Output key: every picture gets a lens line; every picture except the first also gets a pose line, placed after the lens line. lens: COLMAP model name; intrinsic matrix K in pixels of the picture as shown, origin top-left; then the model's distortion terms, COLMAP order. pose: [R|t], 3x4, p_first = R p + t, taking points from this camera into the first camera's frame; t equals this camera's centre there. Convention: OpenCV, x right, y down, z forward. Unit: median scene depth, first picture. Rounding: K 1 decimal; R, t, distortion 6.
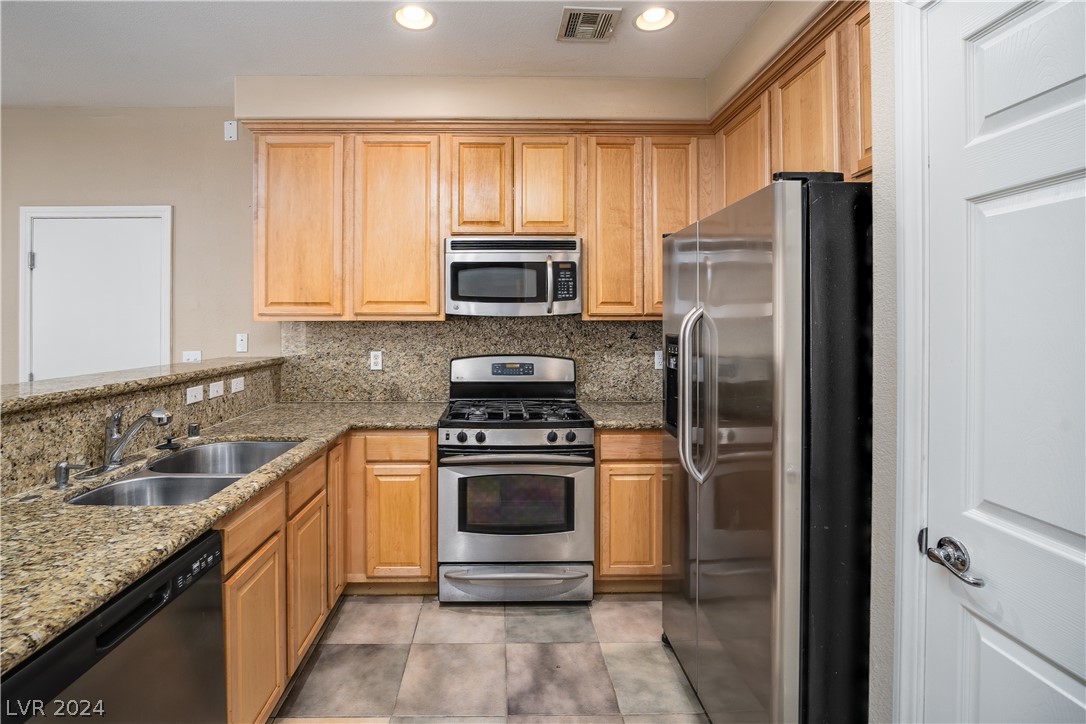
lens RADIAL K [[481.5, 0, 504.7], [0, 481.5, 323.6], [0, 0, 1]] dist [-0.000188, -0.014876]
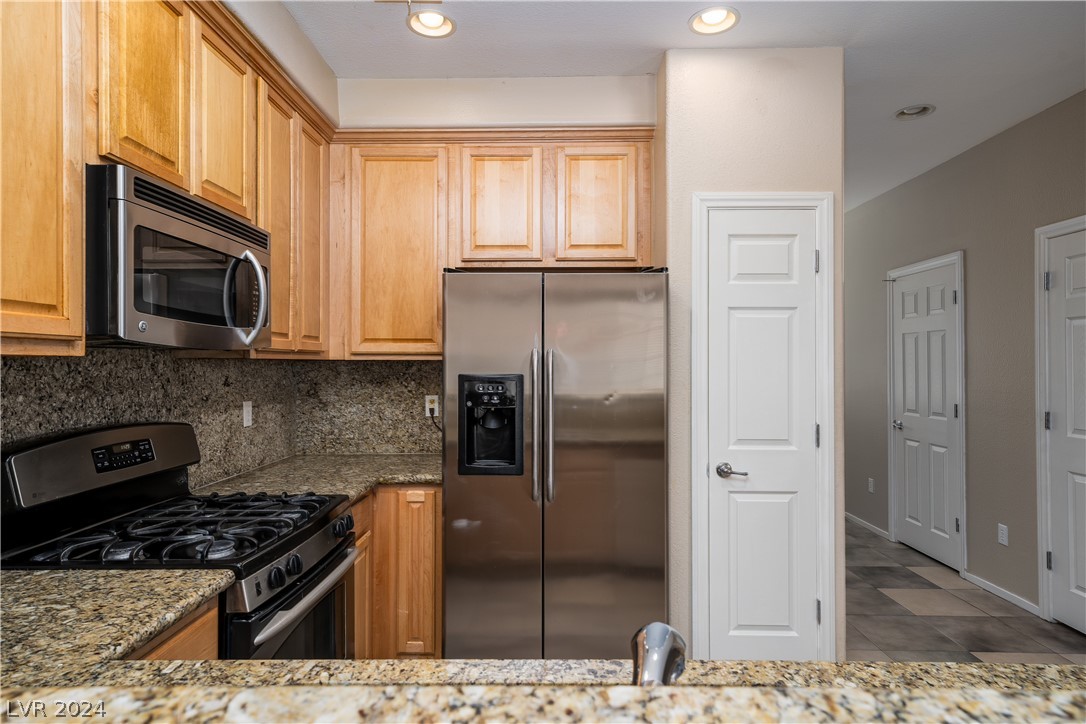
lens RADIAL K [[582.3, 0, 543.0], [0, 582.3, 362.0], [0, 0, 1]] dist [0.004454, 0.001082]
pose [[0.056143, 0.004689, 0.998412, -0.565404], [0.001238, 0.999988, -0.004766, 0.002170], [-0.998422, 0.001504, 0.056136, 0.536767]]
